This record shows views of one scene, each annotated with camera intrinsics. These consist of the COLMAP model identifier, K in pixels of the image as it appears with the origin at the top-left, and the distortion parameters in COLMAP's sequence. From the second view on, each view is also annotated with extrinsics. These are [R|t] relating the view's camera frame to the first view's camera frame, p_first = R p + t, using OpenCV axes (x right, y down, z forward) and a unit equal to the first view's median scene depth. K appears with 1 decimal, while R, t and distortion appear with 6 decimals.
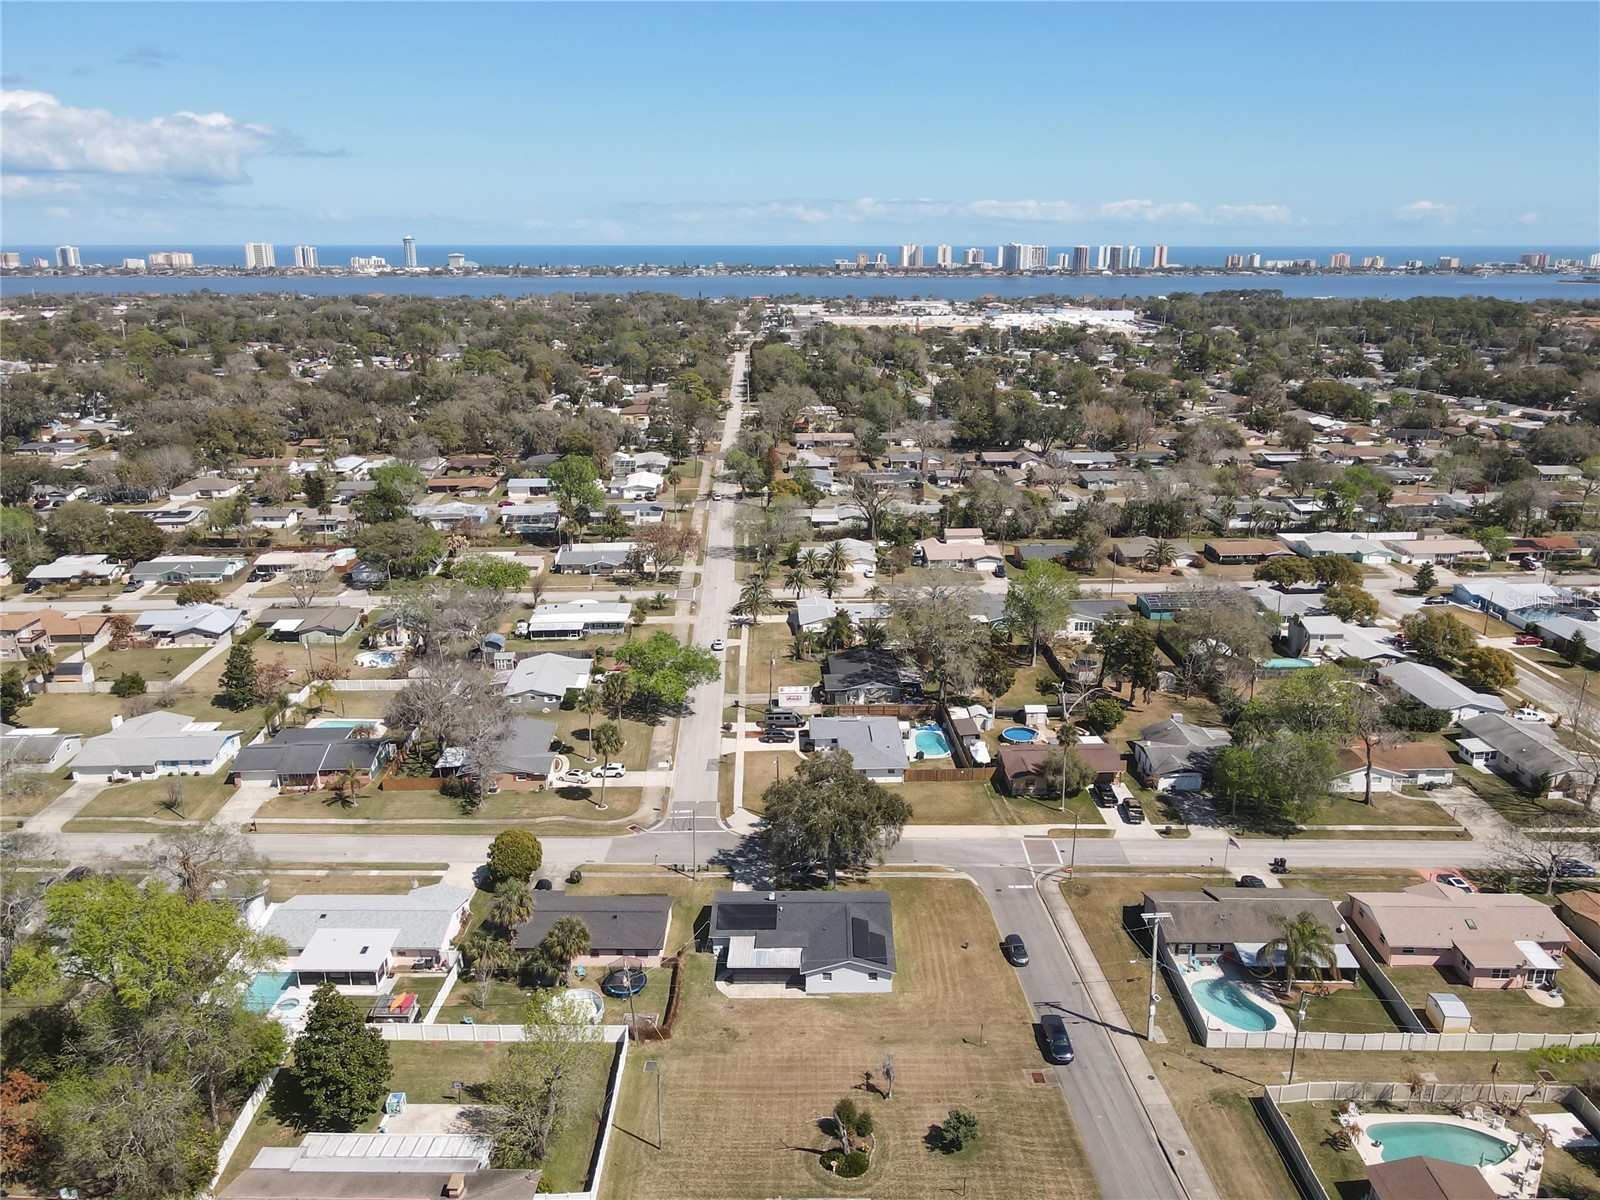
lens RADIAL K [[1231.6, 0, 800.0], [0, 1231.6, 600.0], [0, 0, 1]] dist [-0.011207, 0.015700]
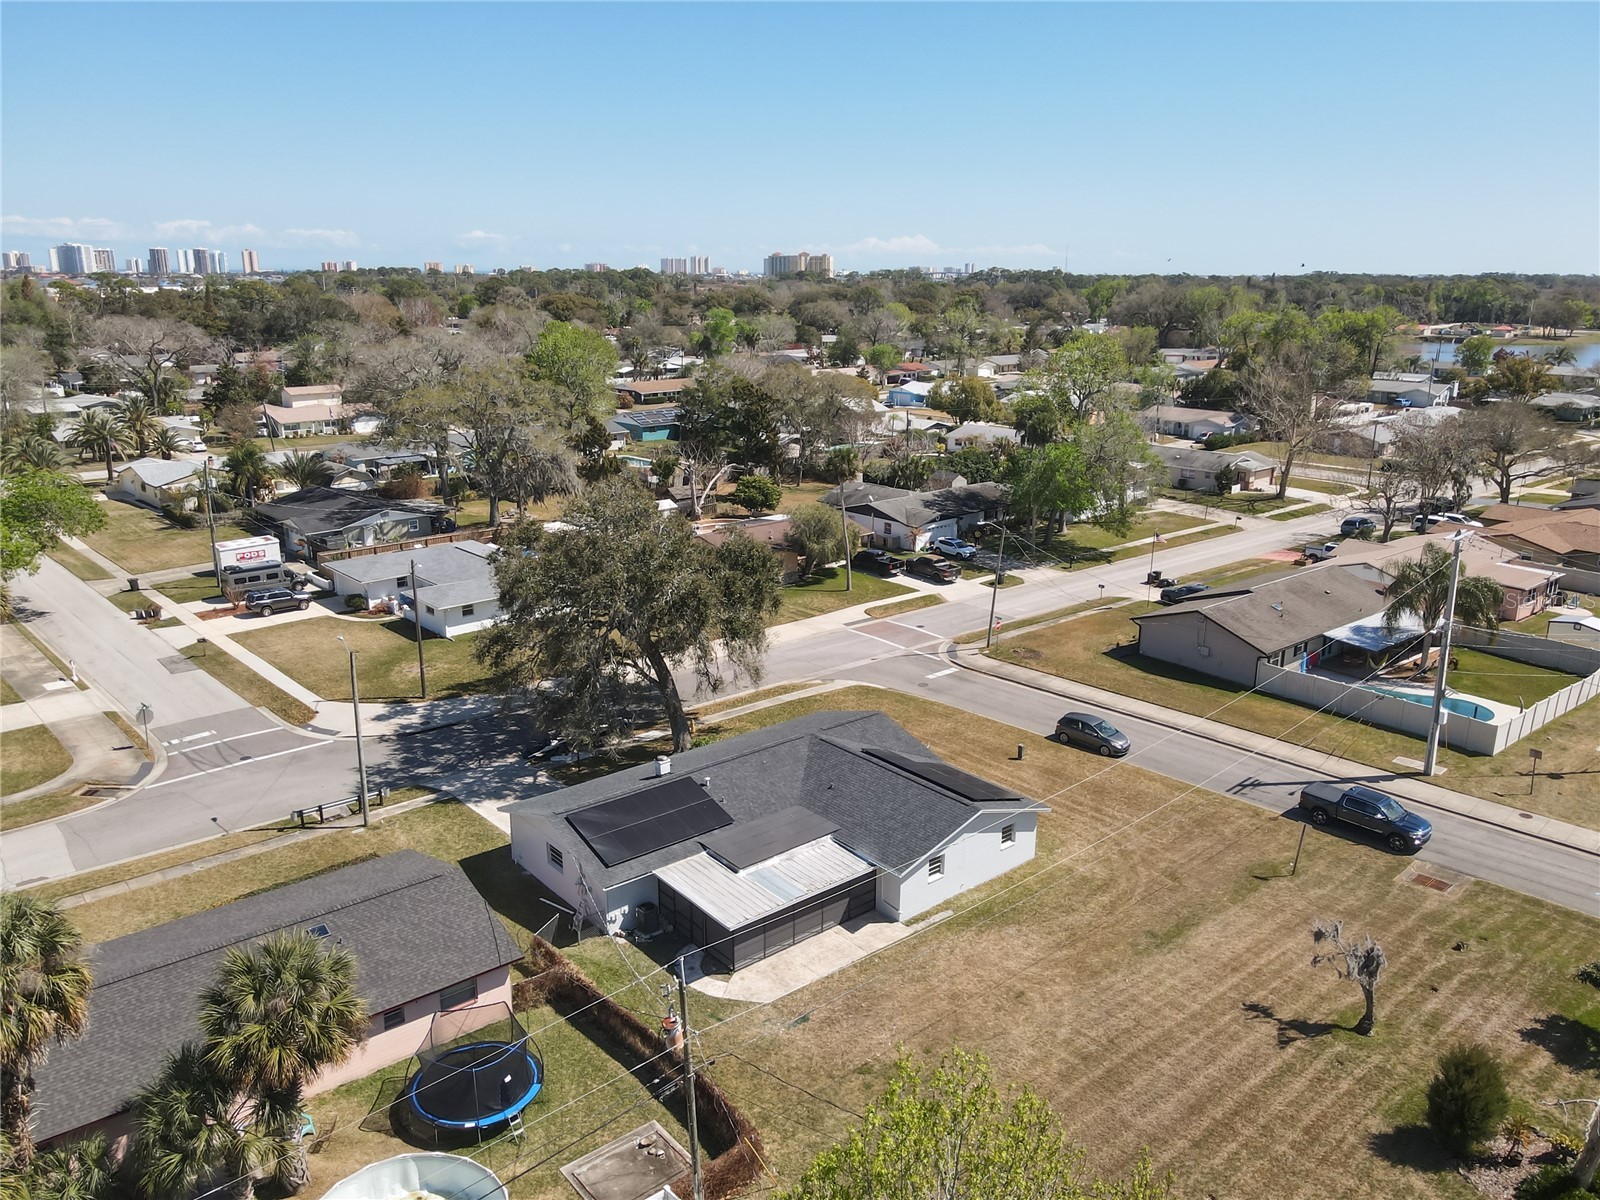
lens RADIAL K [[1188.6, 0, 818.2], [0, 1188.6, 650.4], [0, 0, 1]] dist [-0.002757, 0.008580]
pose [[0.750618, -0.192755, 0.631995, -0.187420], [0.178496, 0.980094, 0.086924, 0.143994], [-0.636169, 0.047562, 0.770082, 0.533863]]
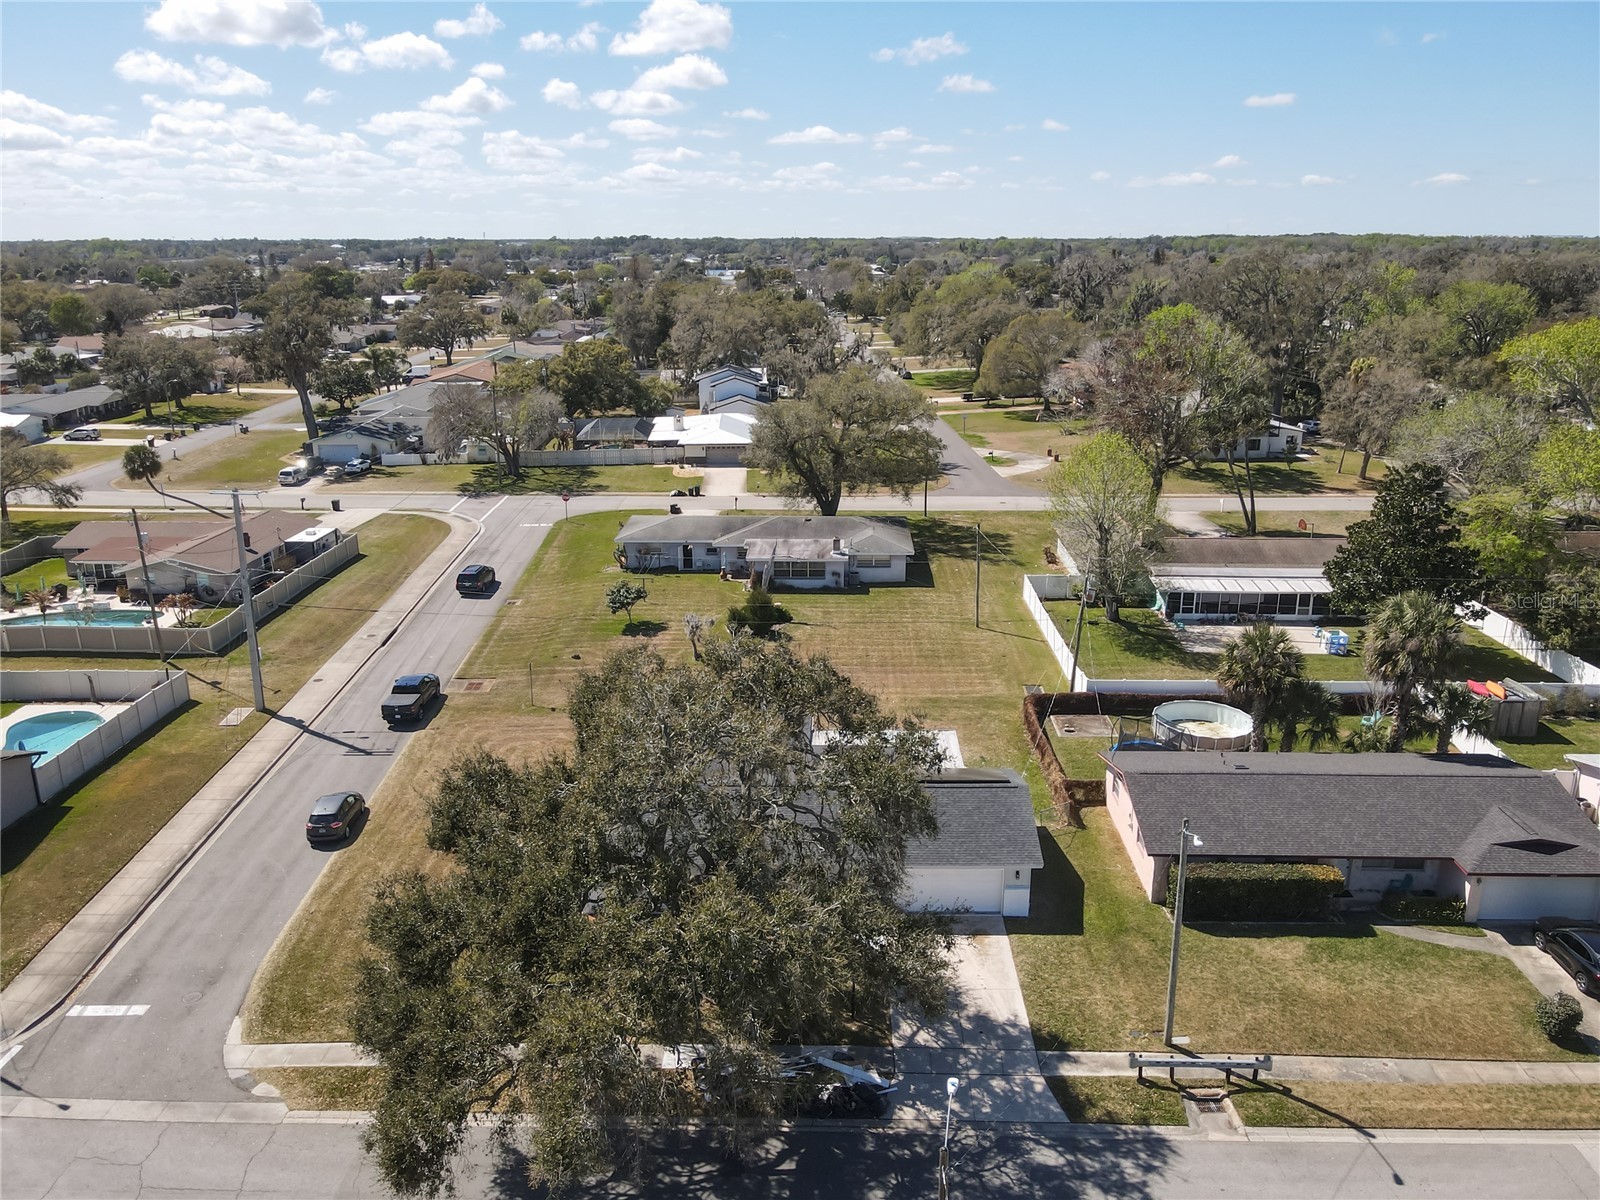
lens RADIAL K [[1187.6, 0, 818.7], [0, 1187.6, 597.0], [0, 0, 1]] dist [-0.000767, -0.002599]
pose [[-0.999966, 0.007971, 0.001910, -0.003020], [0.007715, 0.836496, 0.547919, -0.016738], [0.002770, 0.547915, -0.836529, 1.049115]]
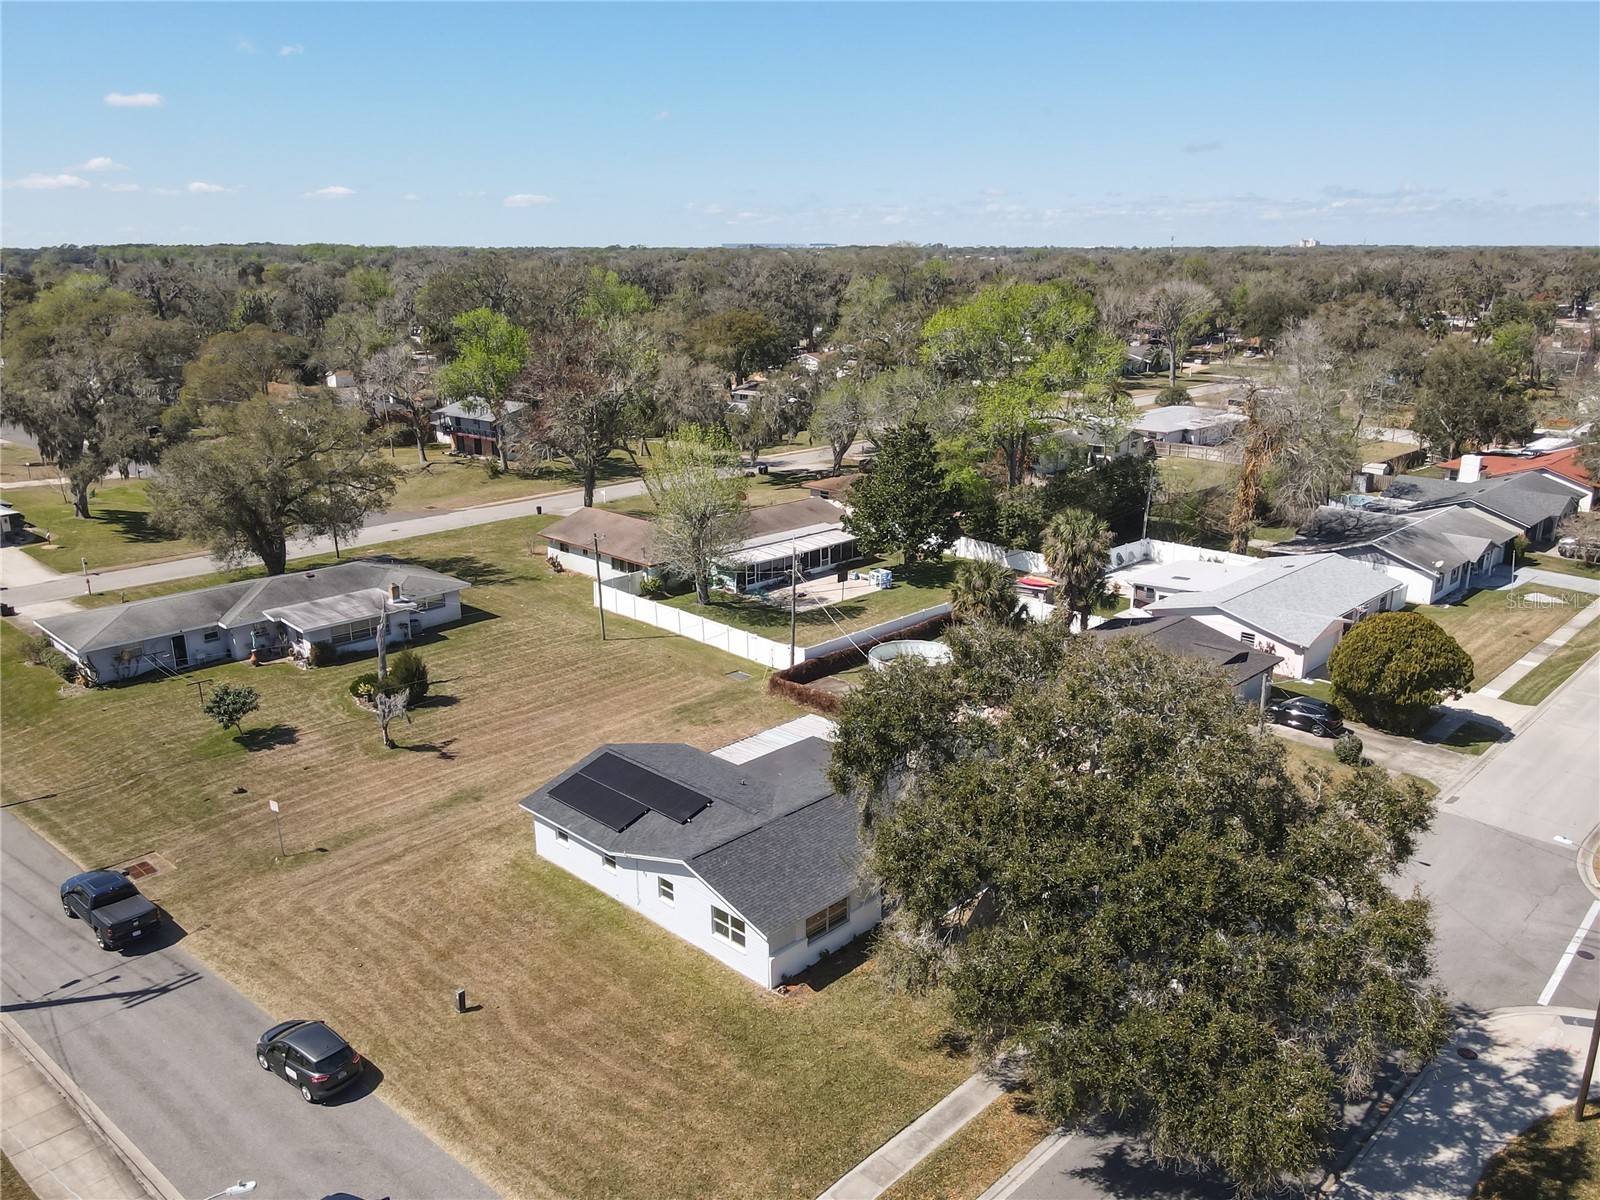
lens RADIAL K [[1210.6, 0, 806.8], [0, 1210.6, 598.2], [0, 0, 1]] dist [-0.005792, 0.009335]
pose [[-0.687655, 0.210430, -0.694874, 0.221165], [-0.198214, 0.866308, 0.458500, 0.012334], [0.698457, 0.453023, -0.554011, 0.957889]]
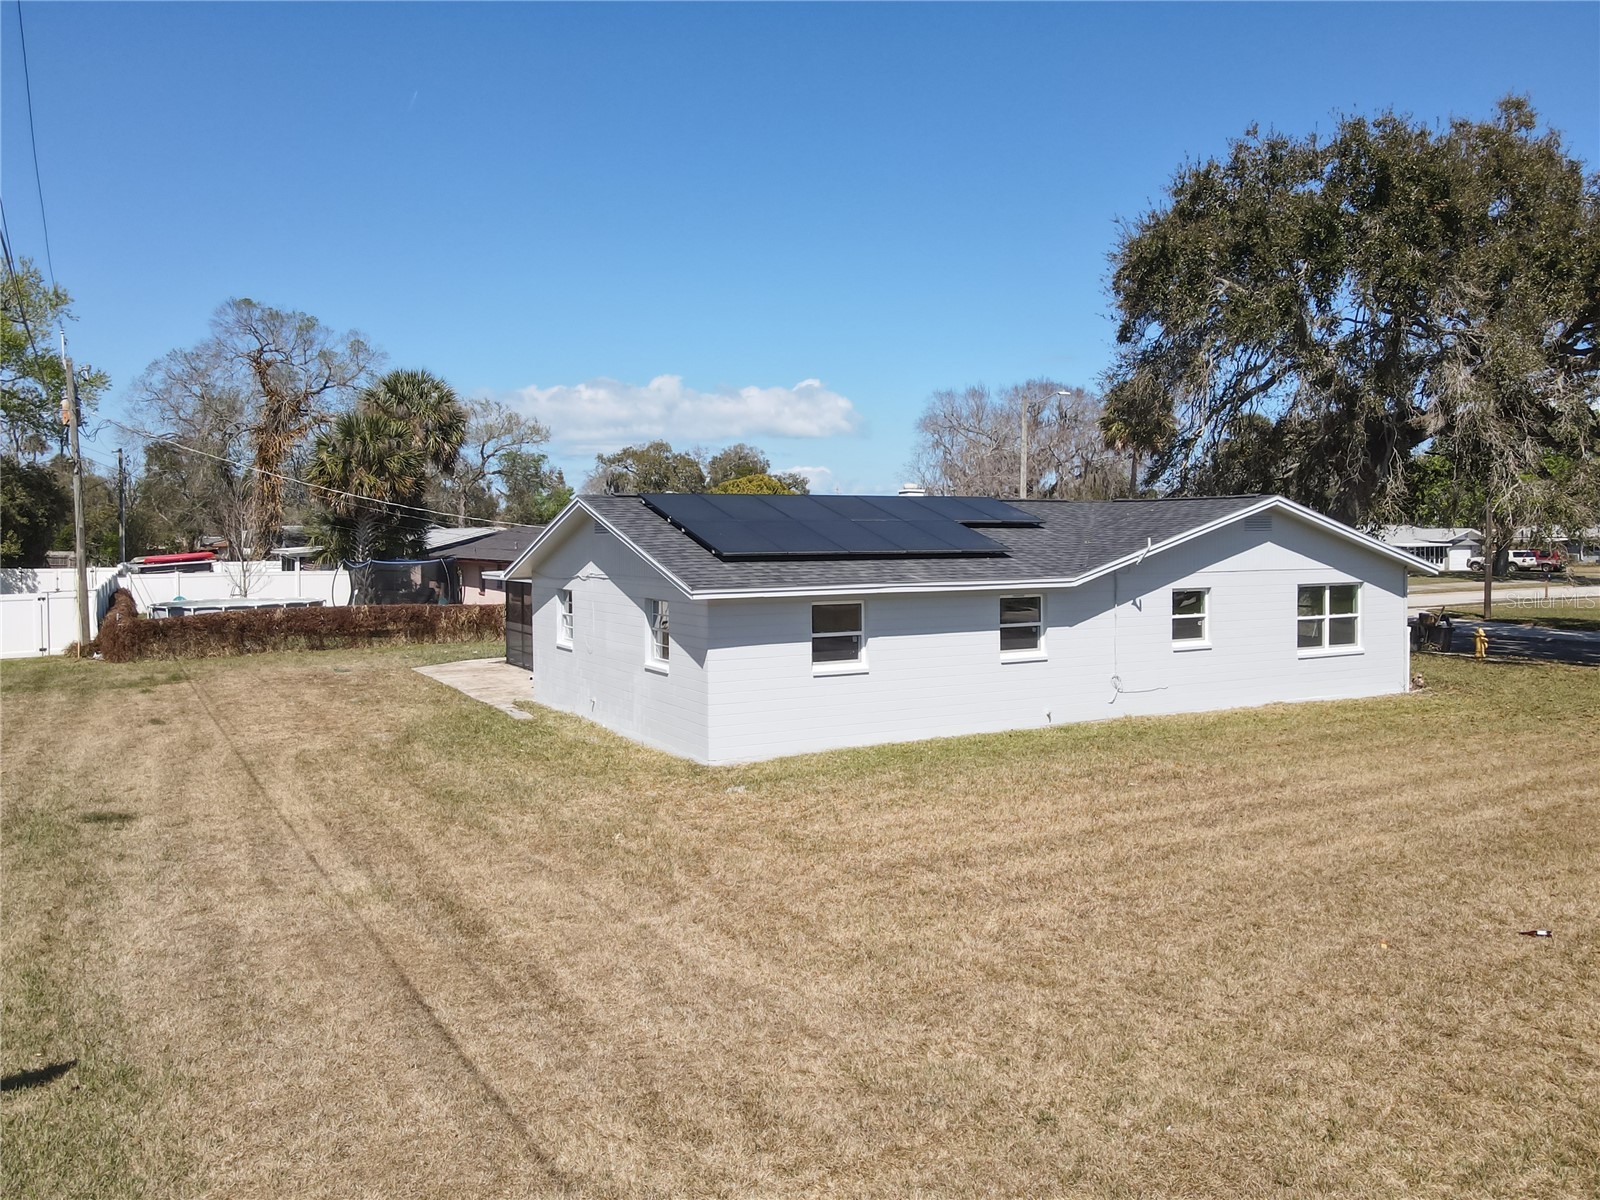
lens RADIAL K [[1231.6, 0, 800.0], [0, 1231.6, 600.0], [0, 0, 1]] dist [-0.011207, 0.015700]
pose [[0.497728, 0.067326, -0.864716, 0.148509], [-0.255710, 0.964059, -0.072125, 0.232174], [0.828782, 0.257016, 0.497055, 0.704840]]
